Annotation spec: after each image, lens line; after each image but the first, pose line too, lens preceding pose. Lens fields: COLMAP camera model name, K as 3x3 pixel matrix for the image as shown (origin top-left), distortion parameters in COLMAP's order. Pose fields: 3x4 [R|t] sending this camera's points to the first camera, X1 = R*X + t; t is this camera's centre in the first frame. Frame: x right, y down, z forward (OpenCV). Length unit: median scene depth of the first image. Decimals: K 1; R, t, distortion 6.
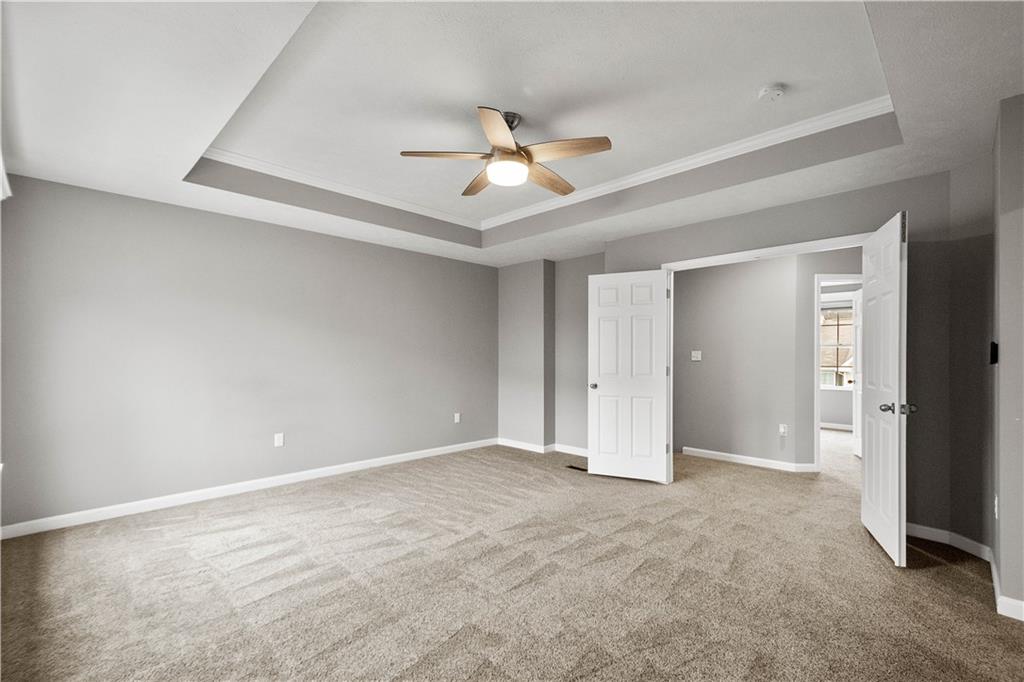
lens RADIAL K [[452.0, 0, 516.2], [0, 452.0, 360.6], [0, 0, 1]] dist [0.019323, 0.000015]
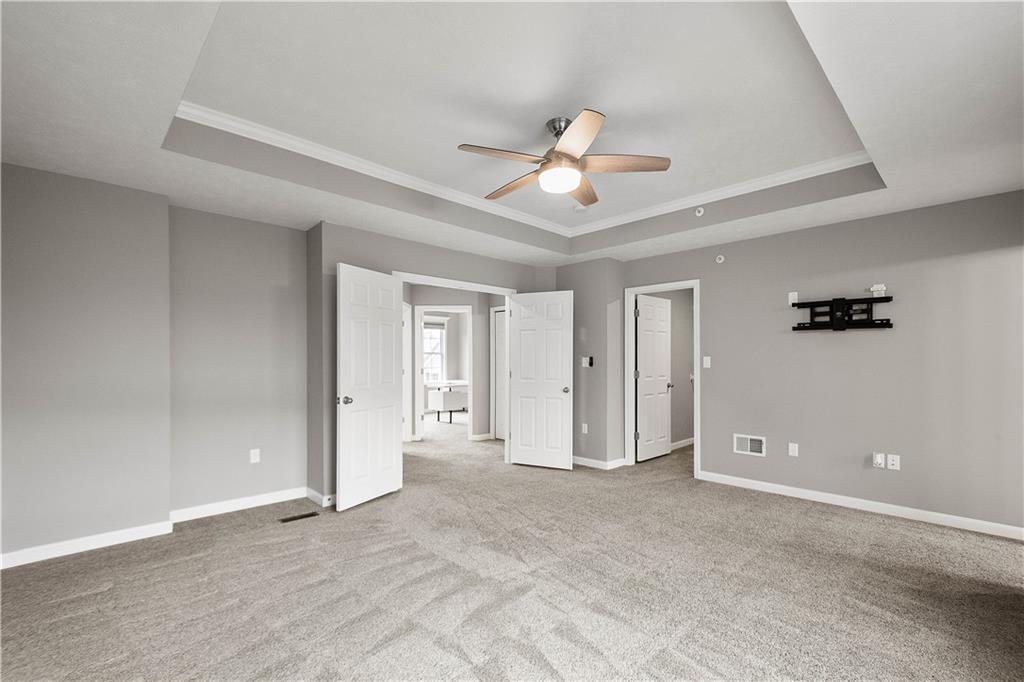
lens RADIAL K [[452.0, 0, 516.2], [0, 452.0, 360.6], [0, 0, 1]] dist [0.019323, 0.000015]
pose [[0.011089, -0.010597, 0.999882, -0.878310], [-0.000541, 0.999944, 0.010604, -0.034142], [-0.999938, -0.000659, 0.011083, 0.945322]]
